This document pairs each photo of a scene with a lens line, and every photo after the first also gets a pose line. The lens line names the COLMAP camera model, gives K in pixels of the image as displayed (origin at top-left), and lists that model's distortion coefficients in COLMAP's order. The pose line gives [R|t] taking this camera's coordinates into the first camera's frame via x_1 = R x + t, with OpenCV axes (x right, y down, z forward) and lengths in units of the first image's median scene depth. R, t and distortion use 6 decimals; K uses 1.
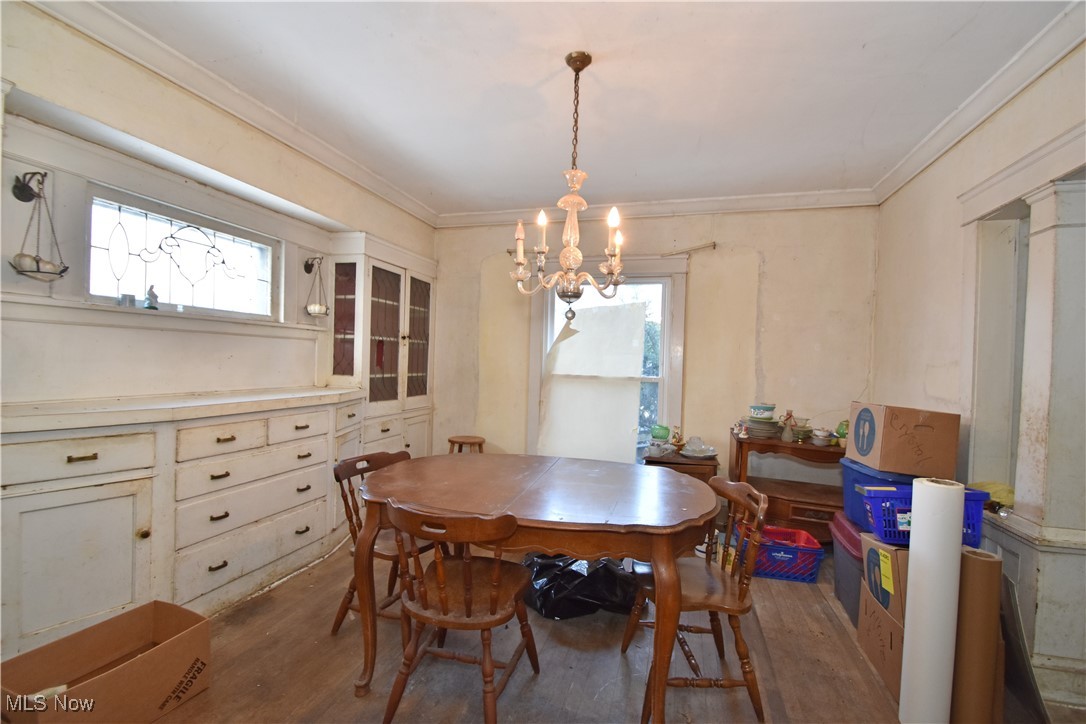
lens RADIAL K [[476.5, 0, 543.0], [0, 476.5, 362.0], [0, 0, 1]] dist [0.001066, 0.000026]
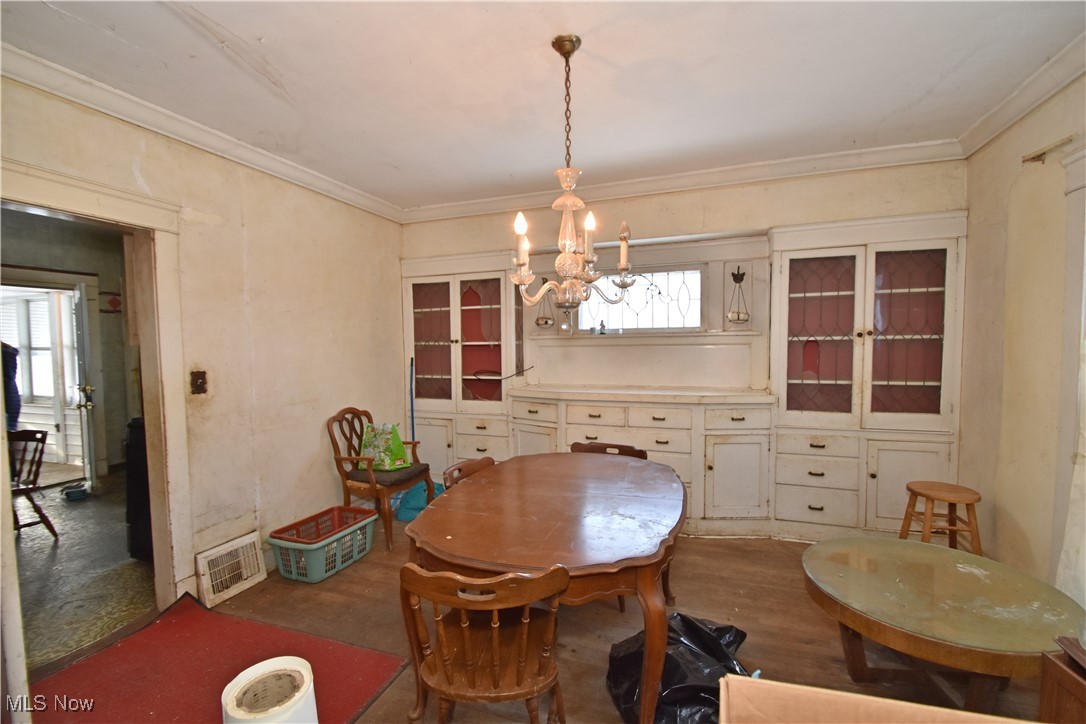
lens RADIAL K [[476.5, 0, 543.0], [0, 476.5, 362.0], [0, 0, 1]] dist [0.001066, 0.000026]
pose [[-0.069325, 0.015553, -0.997473, 0.717573], [0.010035, 0.999839, 0.014892, -0.032224], [0.997544, -0.008977, -0.069470, 0.738334]]
